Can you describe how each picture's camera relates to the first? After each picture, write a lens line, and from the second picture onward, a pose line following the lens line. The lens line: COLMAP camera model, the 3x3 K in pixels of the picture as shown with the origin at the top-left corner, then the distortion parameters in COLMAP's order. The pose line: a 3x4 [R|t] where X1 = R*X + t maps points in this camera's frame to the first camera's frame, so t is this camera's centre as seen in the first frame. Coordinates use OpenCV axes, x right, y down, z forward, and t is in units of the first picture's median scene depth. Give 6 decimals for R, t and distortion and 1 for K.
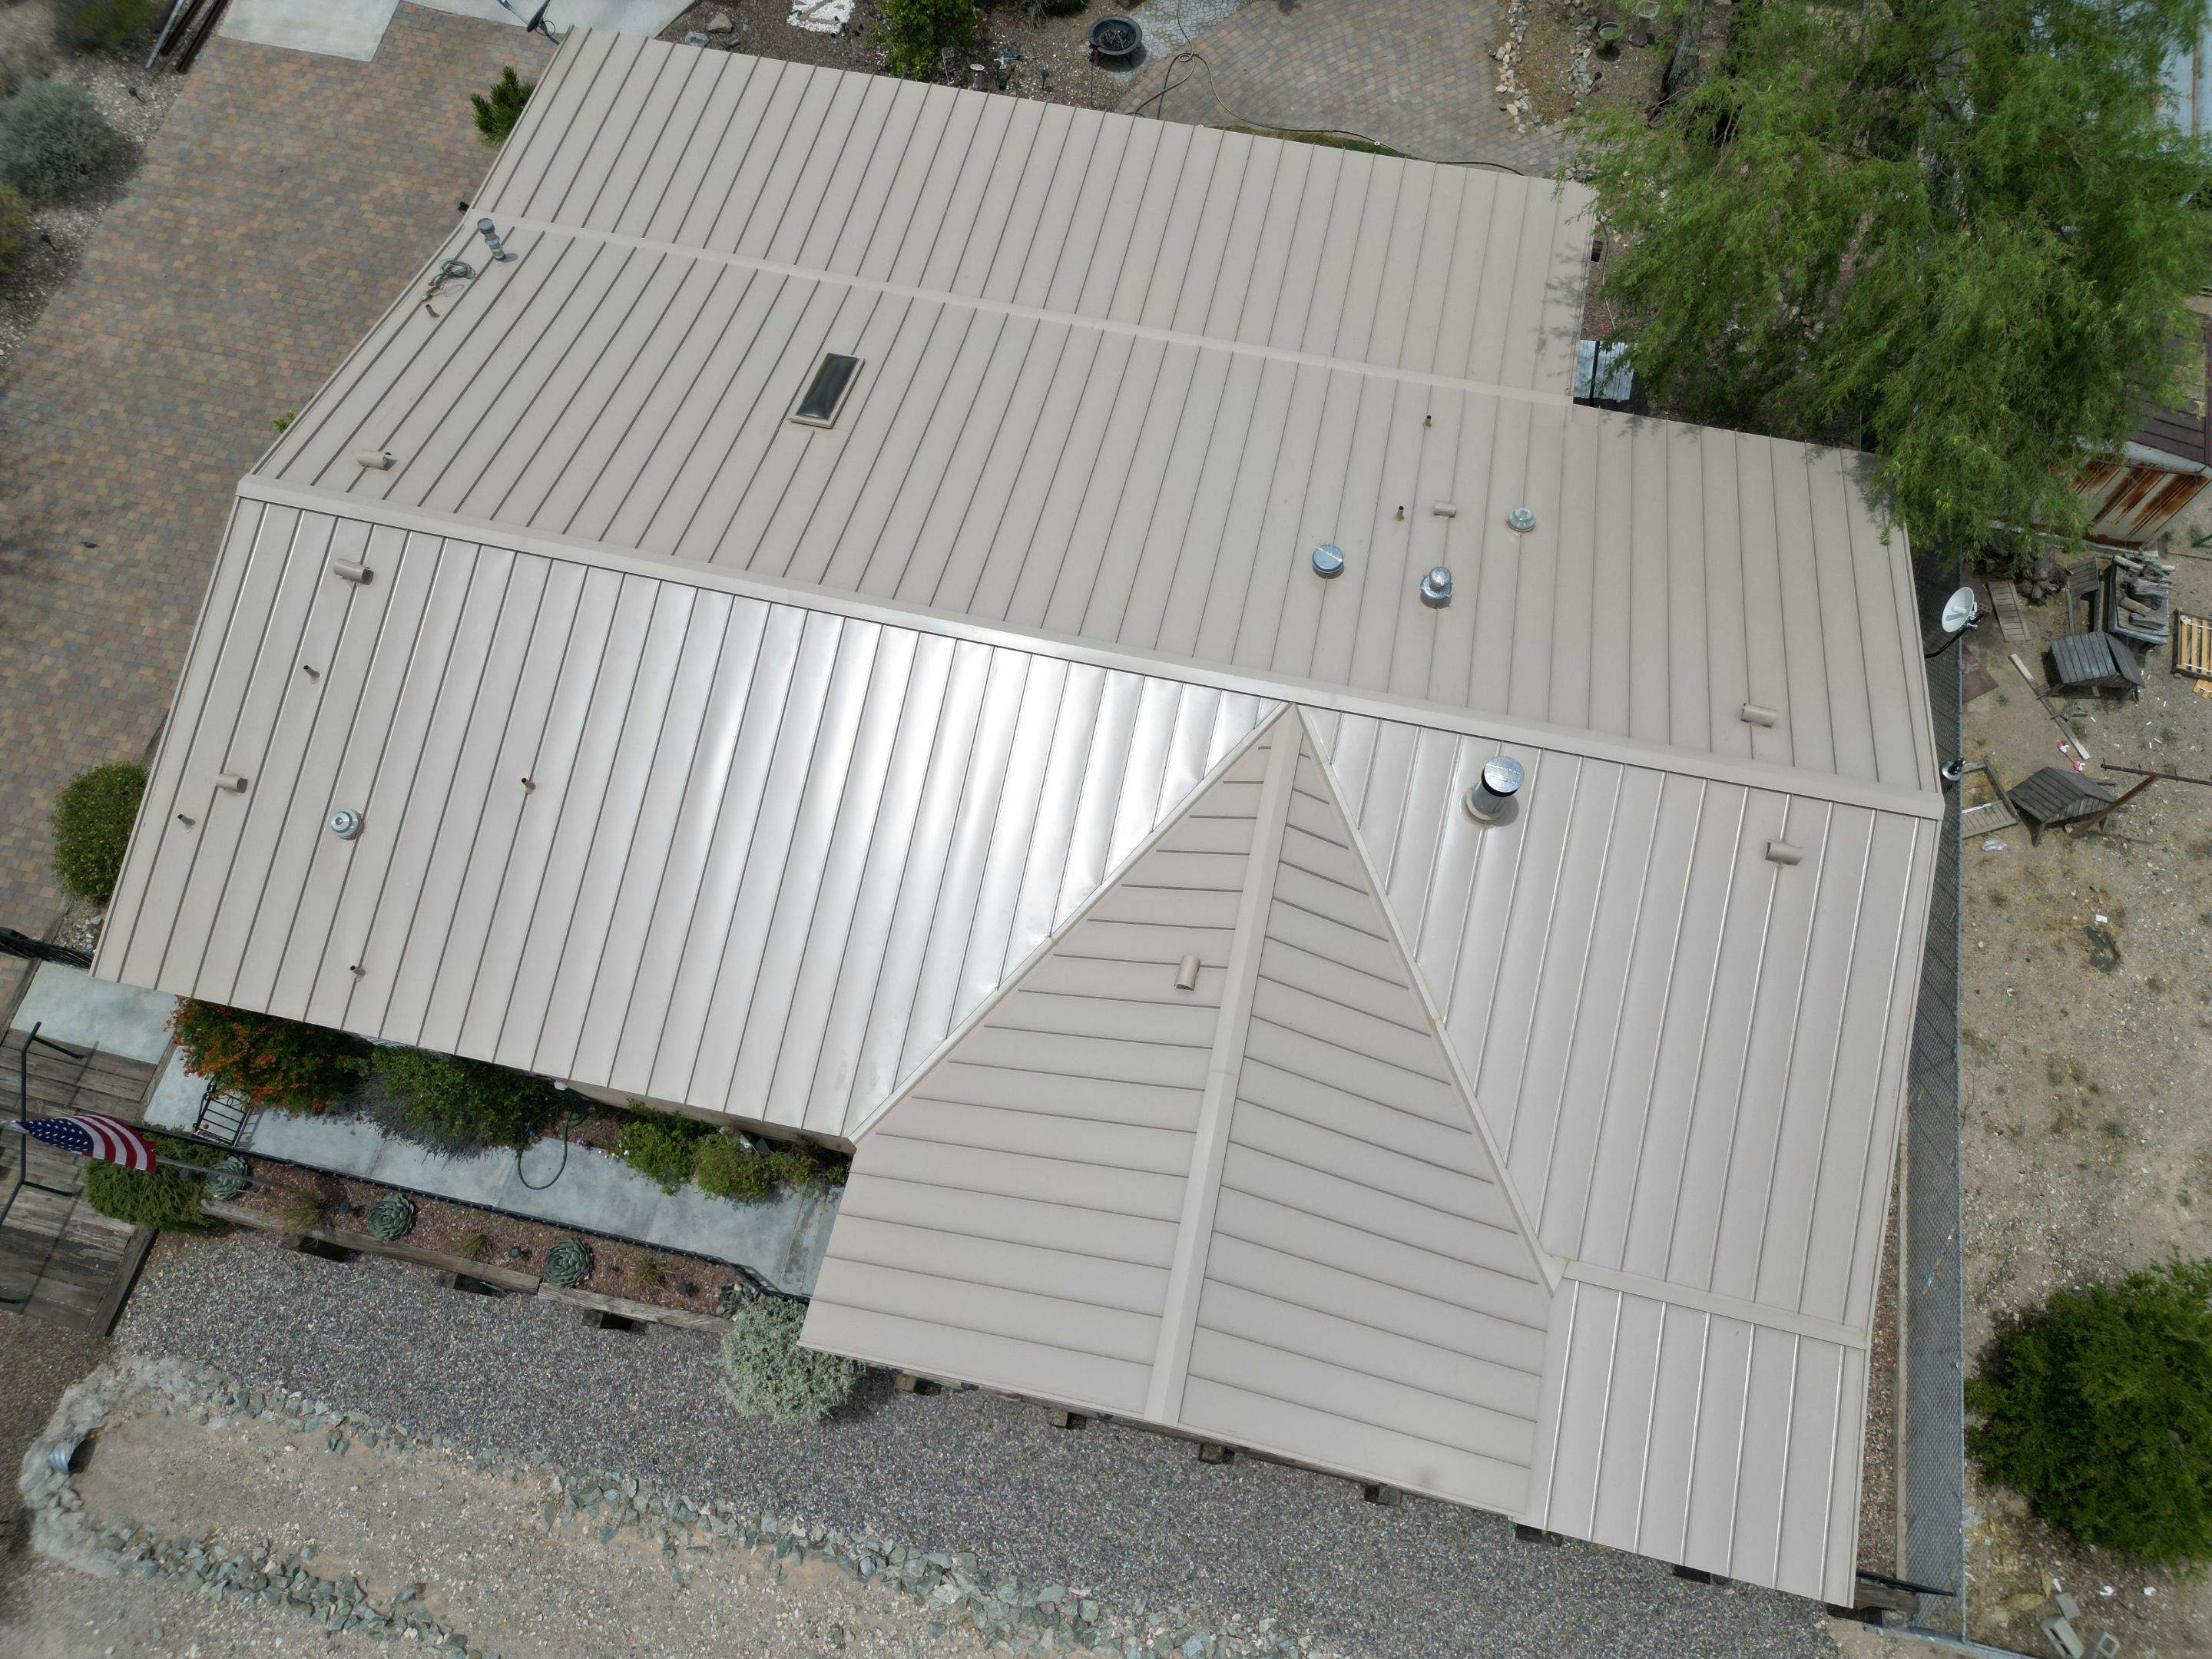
lens RADIAL K [[1558.8, 0, 1101.6], [0, 1558.8, 819.3], [0, 0, 1]] dist [0.045402, -0.036485]
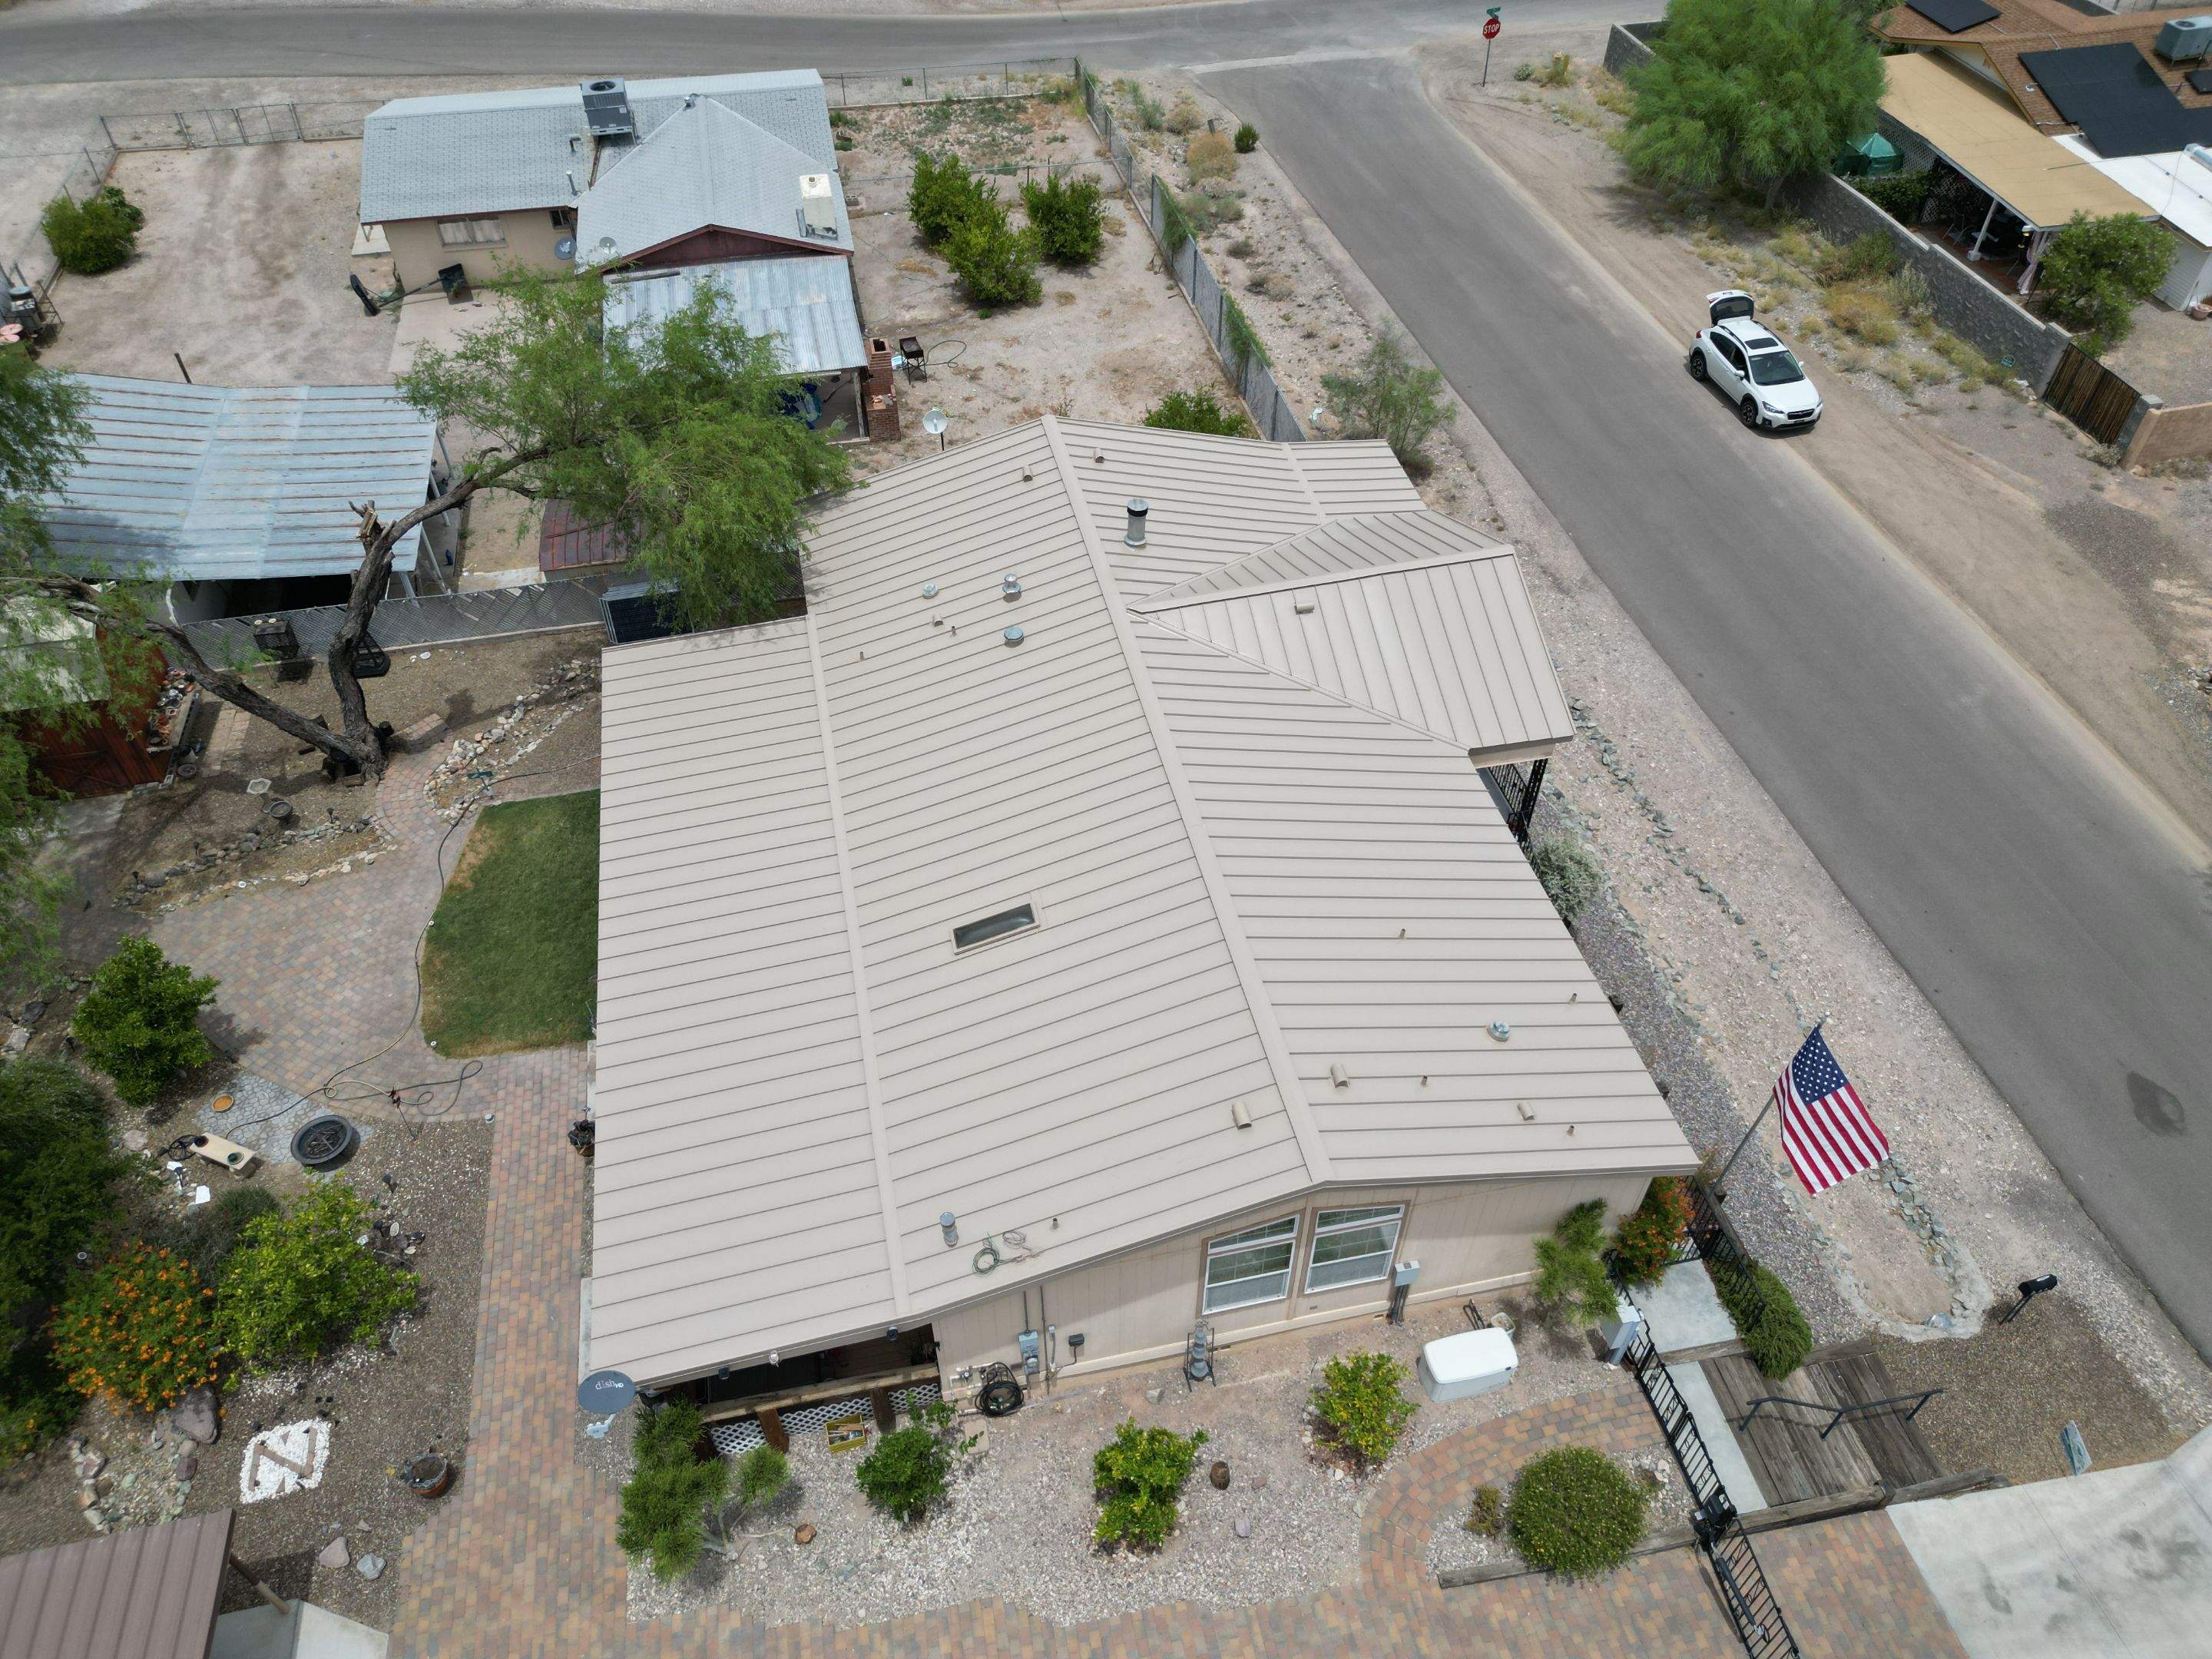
lens RADIAL K [[1558.8, 0, 1111.0], [0, 1558.8, 837.7], [0, 0, 1]] dist [0.045402, -0.036485]
pose [[-0.420937, -0.639235, 0.643576, -0.956076], [0.836677, 0.000463, 0.547696, -0.865094], [-0.350405, 0.769011, 0.534639, 0.261310]]
